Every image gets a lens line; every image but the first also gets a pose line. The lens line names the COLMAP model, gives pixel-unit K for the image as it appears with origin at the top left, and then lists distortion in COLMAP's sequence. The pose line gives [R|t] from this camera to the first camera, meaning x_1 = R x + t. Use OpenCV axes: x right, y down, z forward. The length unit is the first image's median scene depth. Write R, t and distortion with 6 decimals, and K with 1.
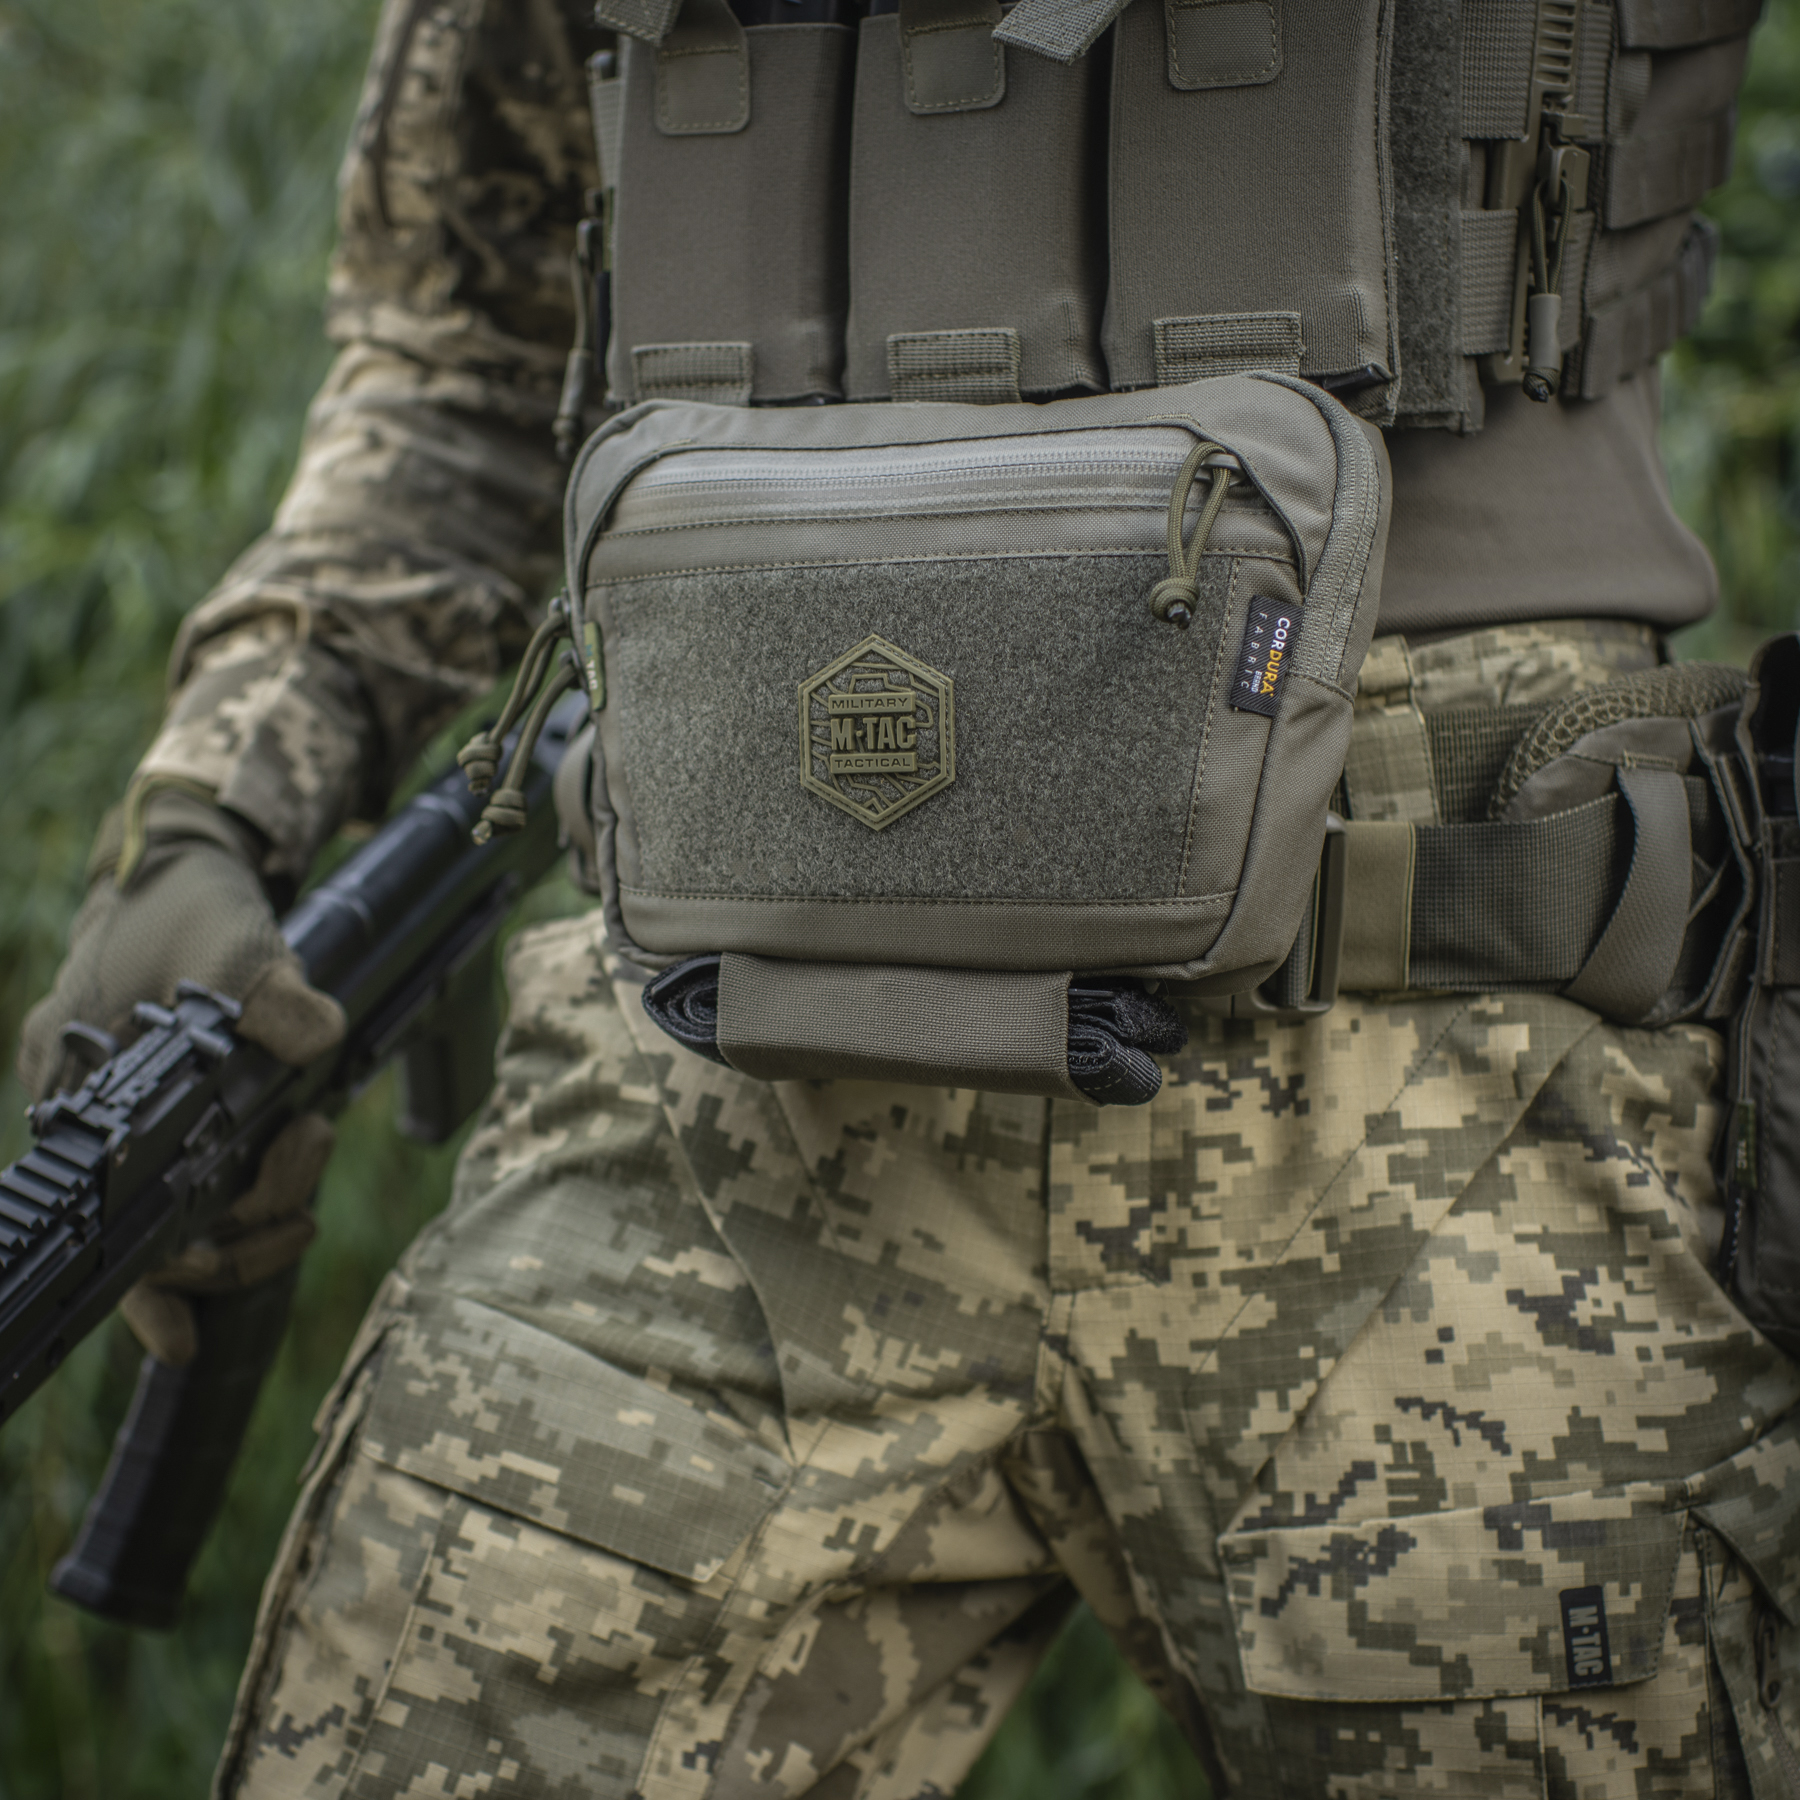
lens RADIAL K [[4239.8, 0, 900.0], [0, 4239.8, 900.0], [0, 0, 1]] dist [-0.075587, 0.833704]
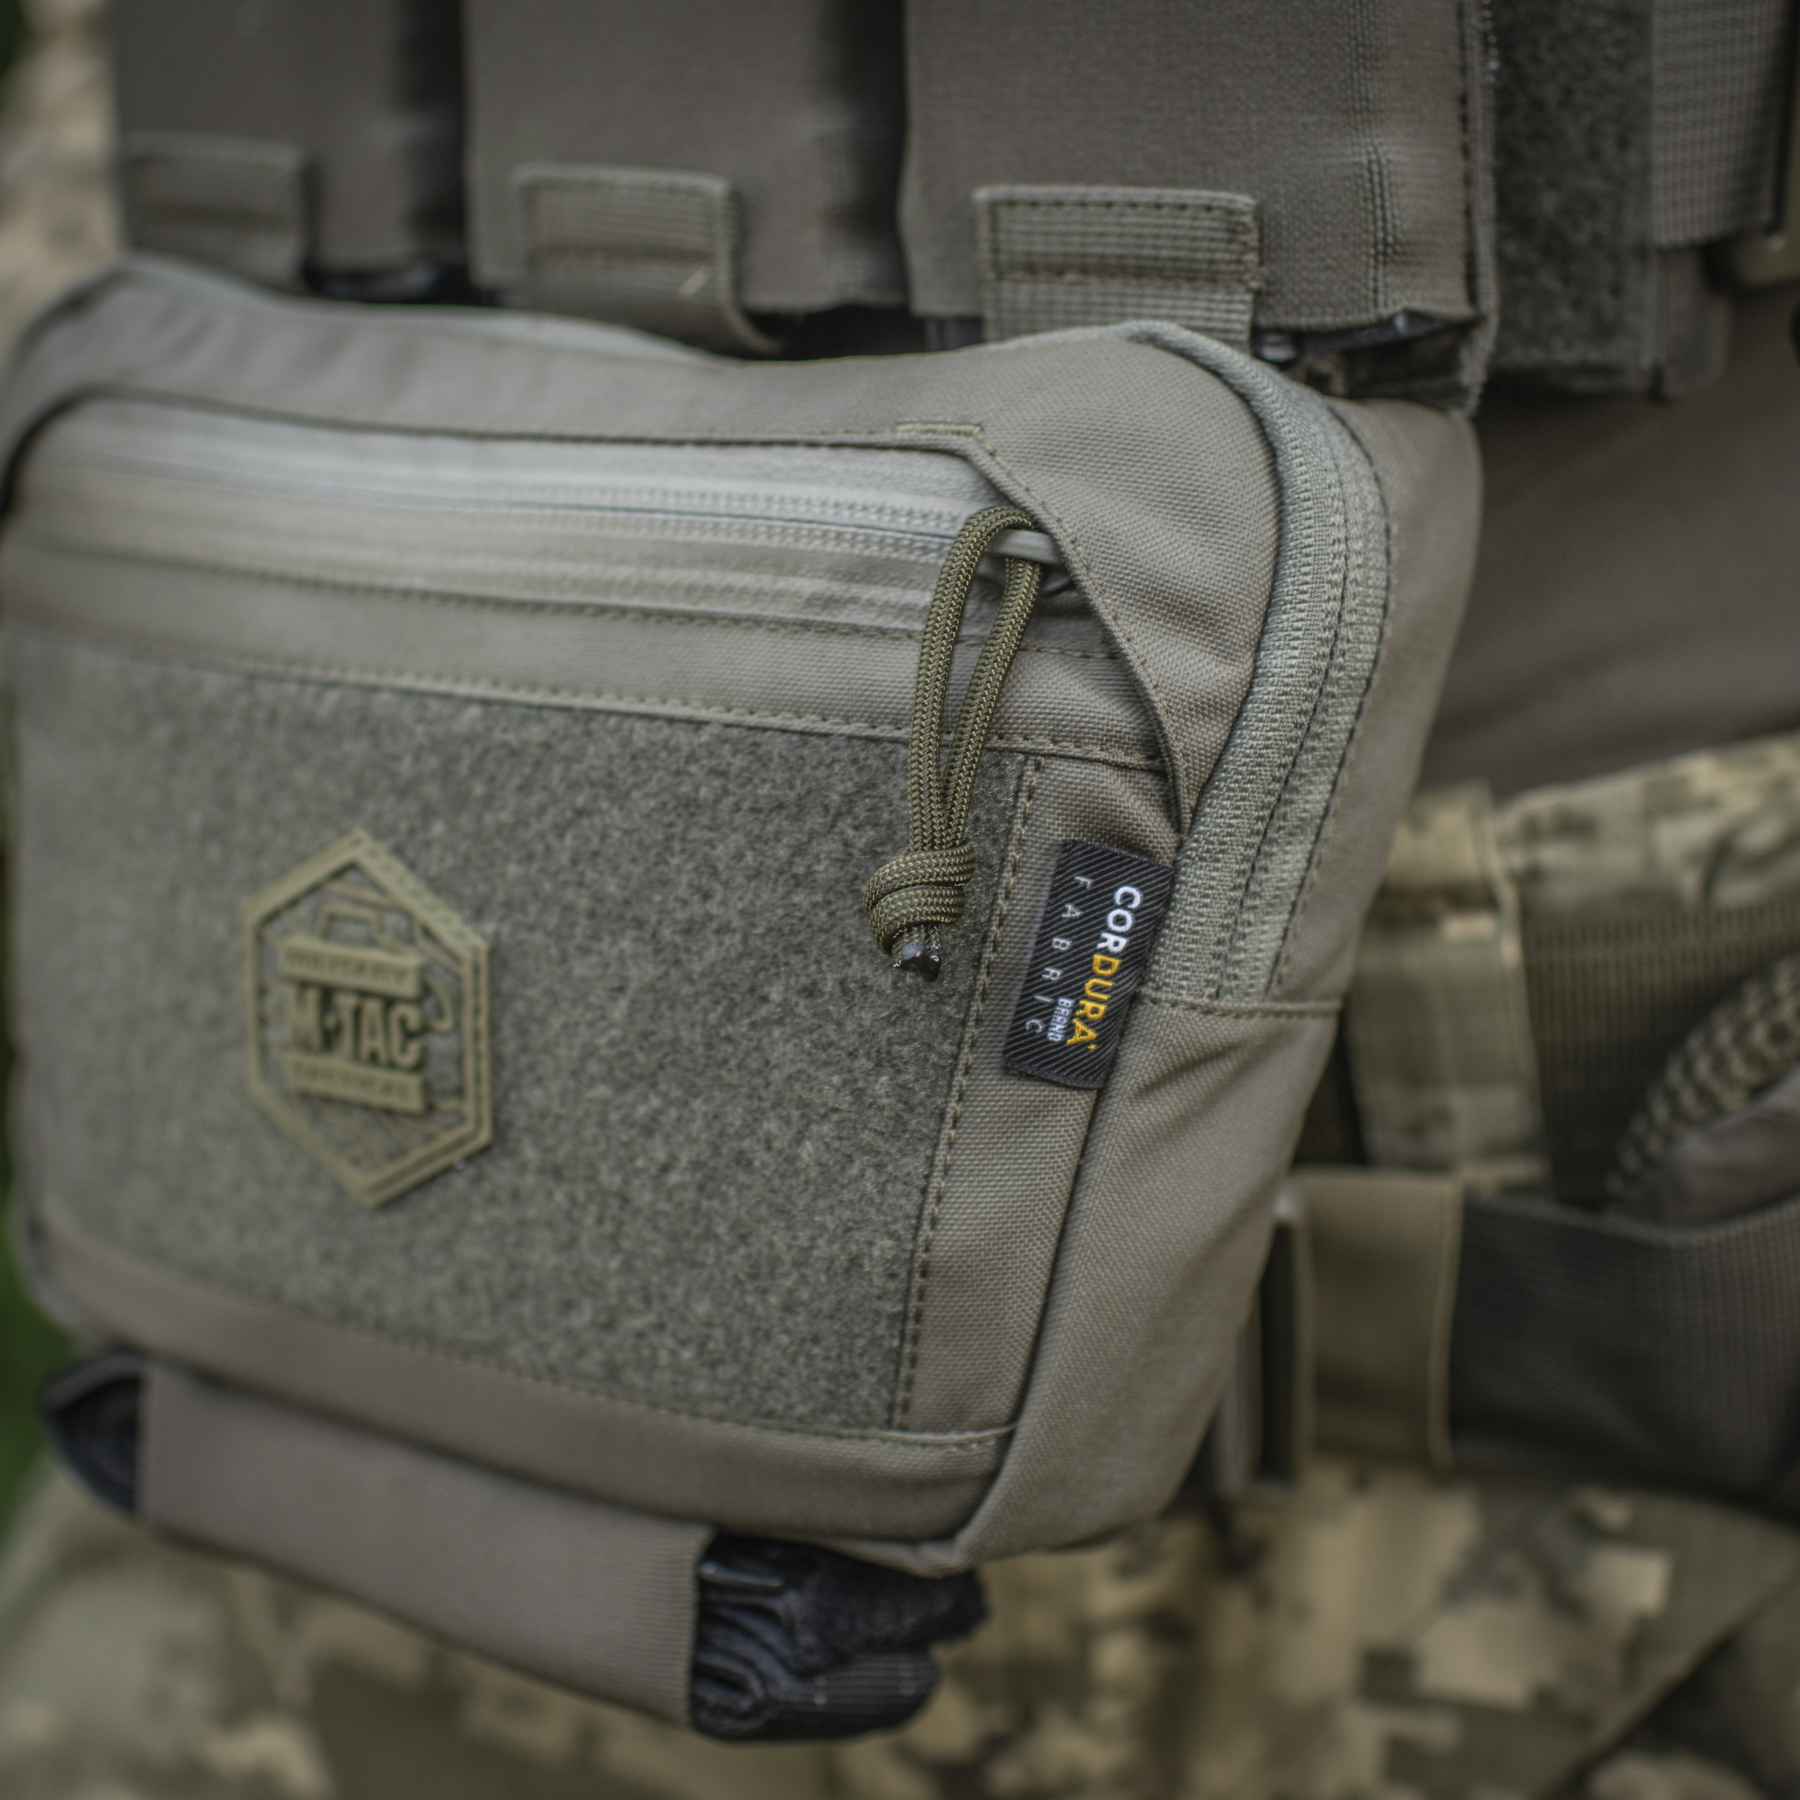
lens RADIAL K [[4239.8, 0, 900.0], [0, 4239.8, 900.0], [0, 0, 1]] dist [-0.075587, 0.833704]
pose [[0.981560, 0.063914, -0.180155, 0.149803], [-0.033076, 0.985019, 0.169247, -0.143341], [0.188273, -0.160167, 0.968968, 0.528282]]
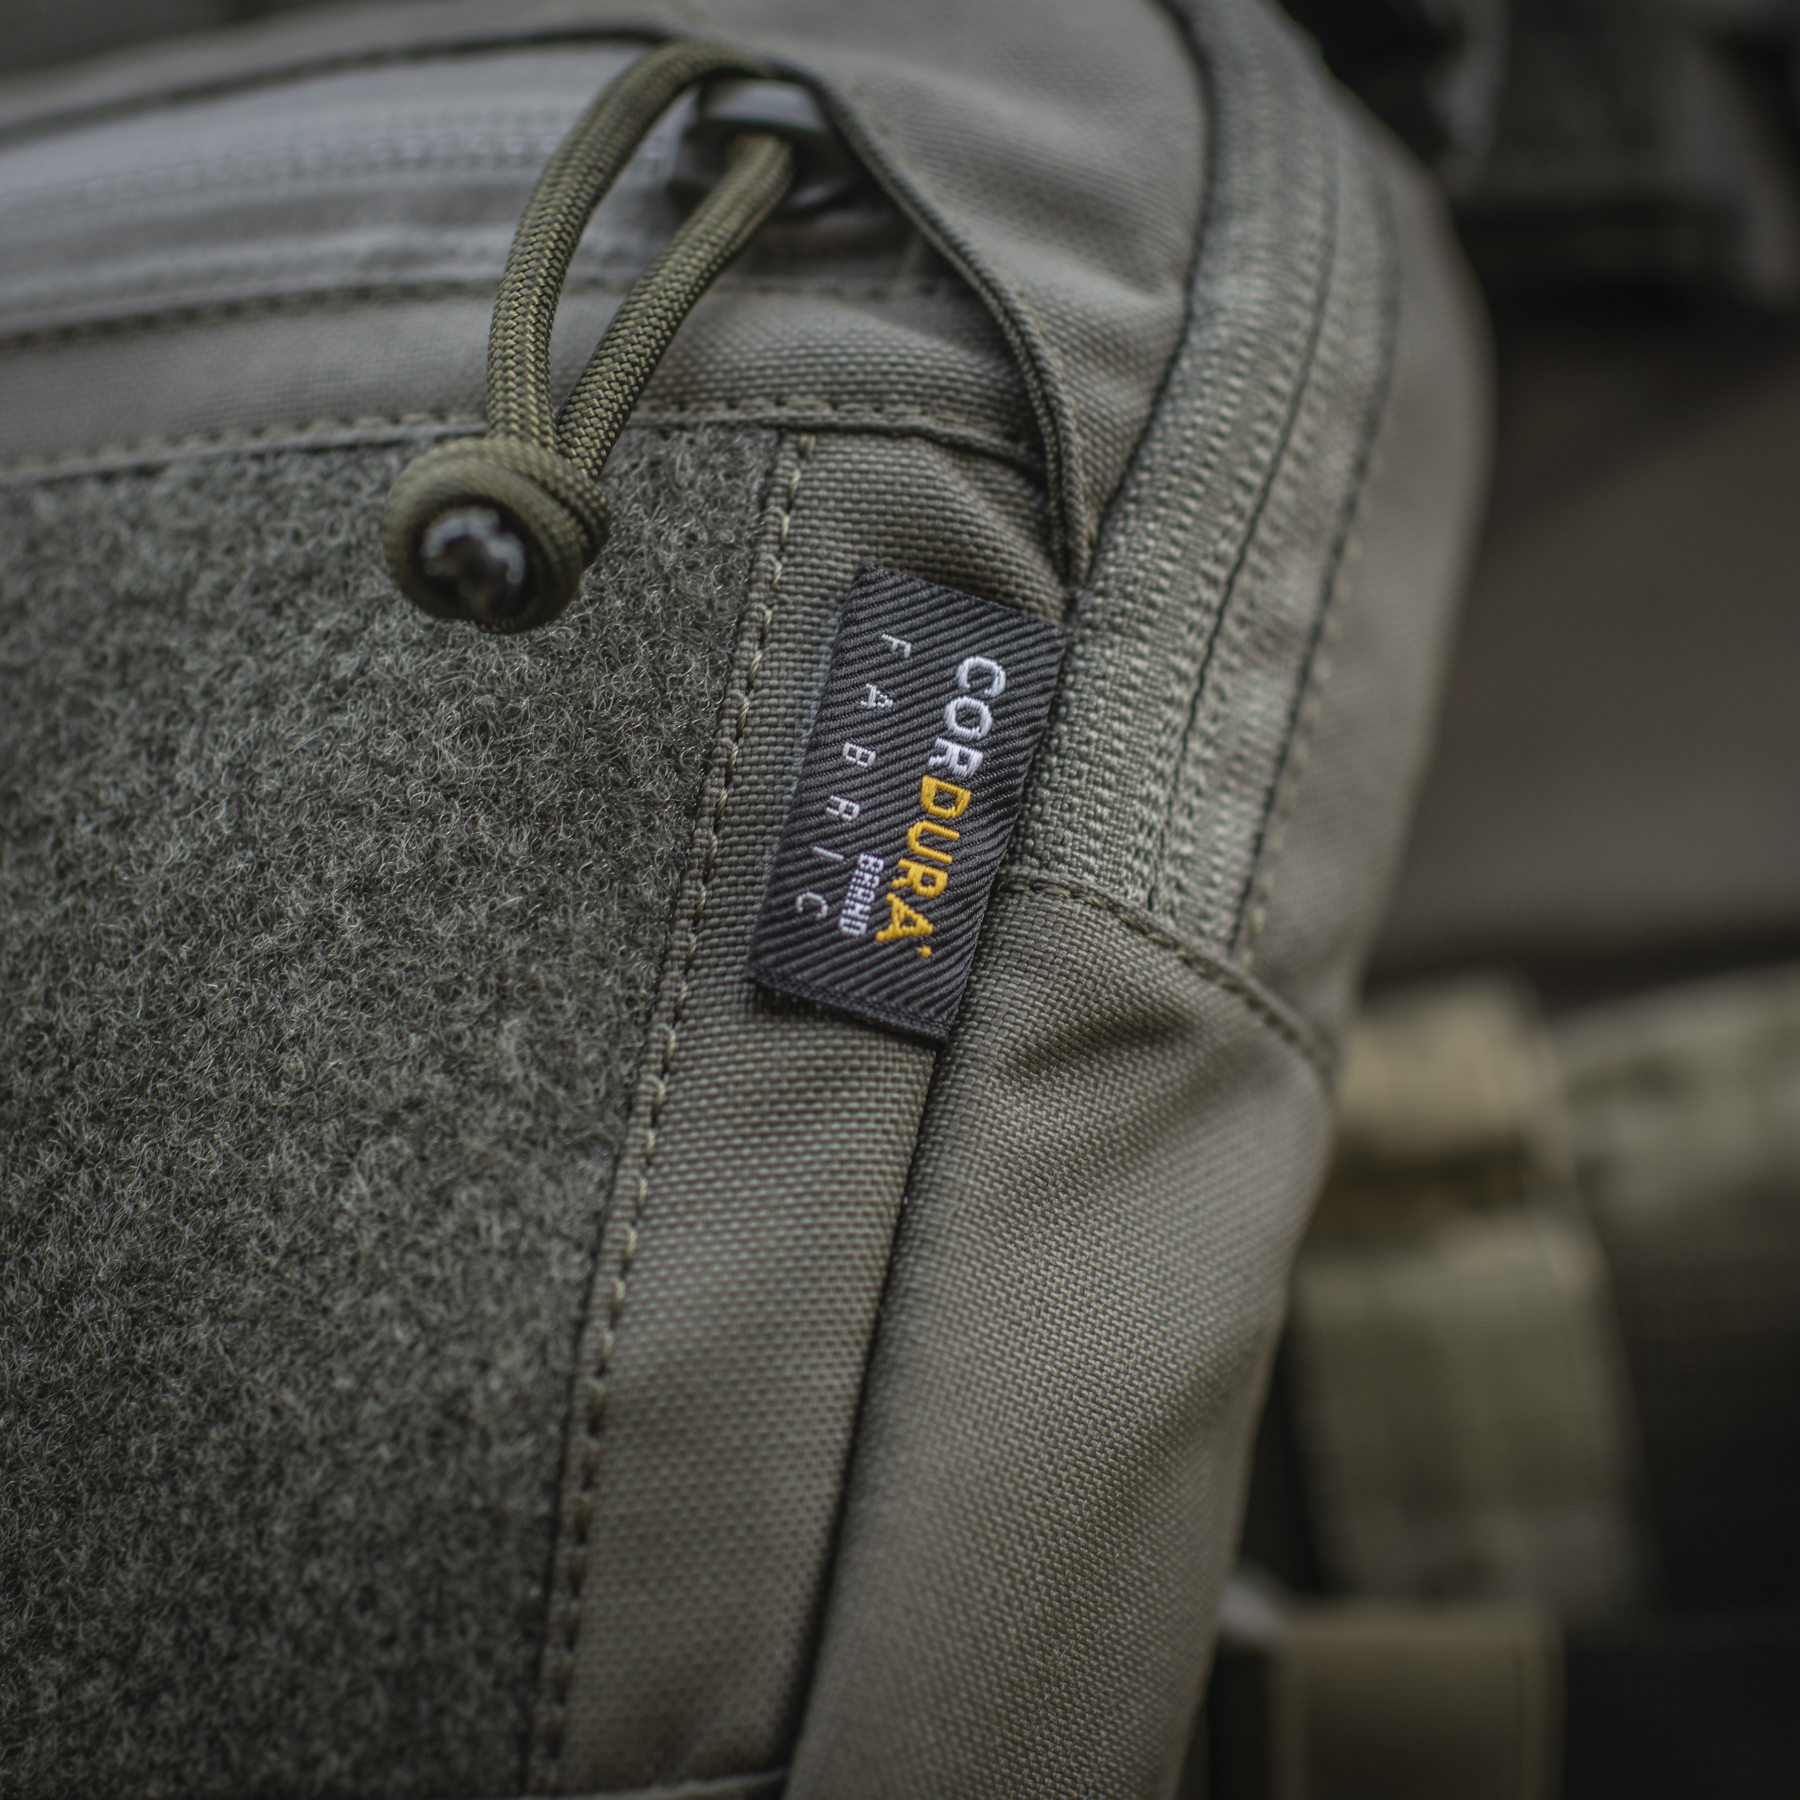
lens RADIAL K [[4239.8, 0, 900.0], [0, 4239.8, 900.0], [0, 0, 1]] dist [-0.075587, 0.833704]
pose [[0.997896, -0.006365, -0.064526, 0.100800], [-0.010307, 0.966945, -0.254777, 0.010668], [0.064015, 0.254906, 0.964844, 0.755126]]
